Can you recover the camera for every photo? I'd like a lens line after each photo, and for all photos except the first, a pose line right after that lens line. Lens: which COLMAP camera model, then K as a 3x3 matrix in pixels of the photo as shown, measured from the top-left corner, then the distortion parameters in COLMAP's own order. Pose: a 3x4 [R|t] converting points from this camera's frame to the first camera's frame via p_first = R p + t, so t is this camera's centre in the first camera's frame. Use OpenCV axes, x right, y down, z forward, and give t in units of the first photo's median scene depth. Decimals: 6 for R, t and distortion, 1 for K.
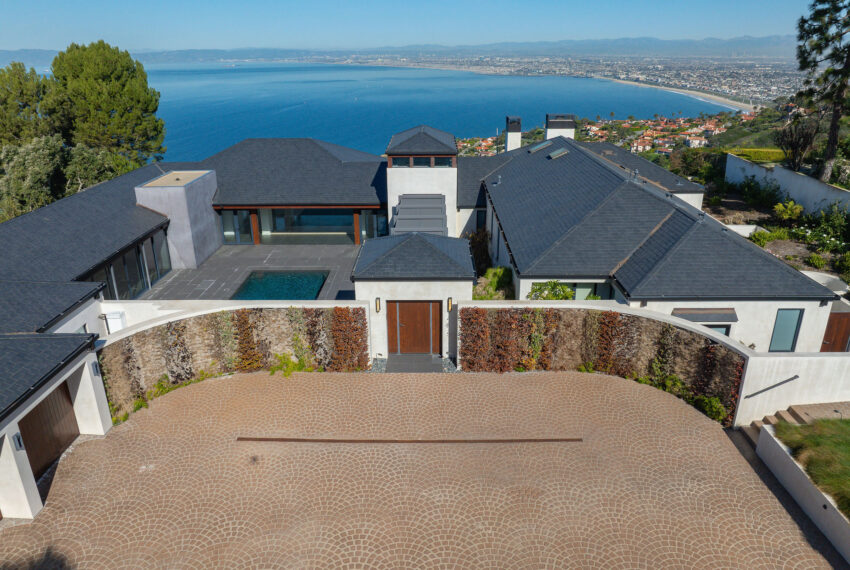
lens RADIAL K [[598.6, 0, 425.5], [0, 598.6, 283.4], [0, 0, 1]] dist [-0.044108, 0.010382]
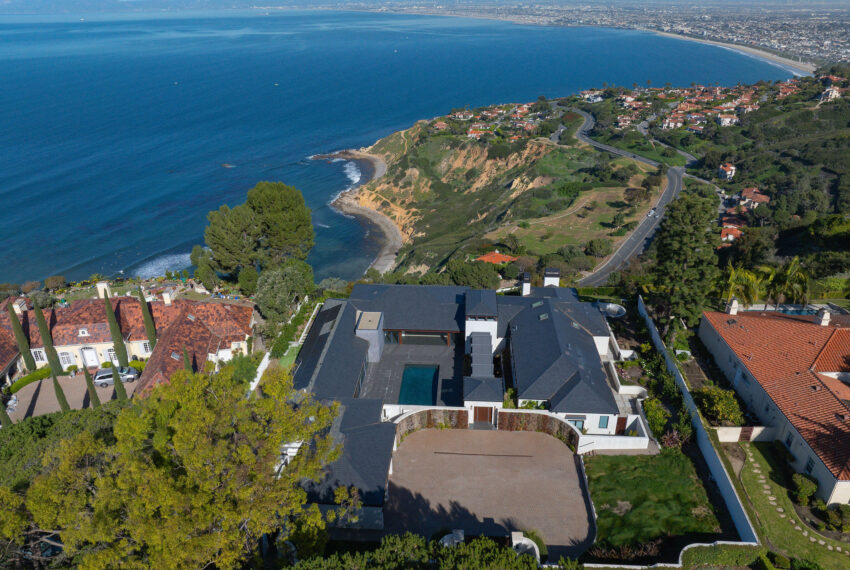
lens RADIAL K [[598.6, 0, 424.6], [0, 598.6, 285.8], [0, 0, 1]] dist [-0.044108, 0.010382]
pose [[0.998377, 0.022365, -0.052368, -0.094355], [-0.018010, 0.996453, 0.082205, -0.456062], [0.054020, -0.081129, 0.995239, -1.099503]]
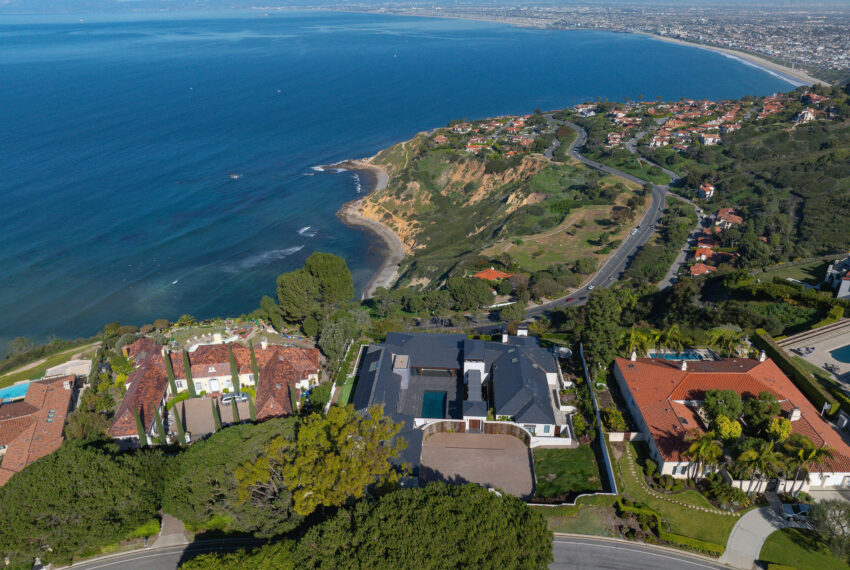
lens RADIAL K [[598.6, 0, 424.4], [0, 598.6, 286.9], [0, 0, 1]] dist [-0.044108, 0.010382]
pose [[0.998489, 0.023216, -0.049815, -0.119367], [-0.018964, 0.996269, 0.084193, -0.824042], [0.051583, -0.083121, 0.995204, -2.166240]]
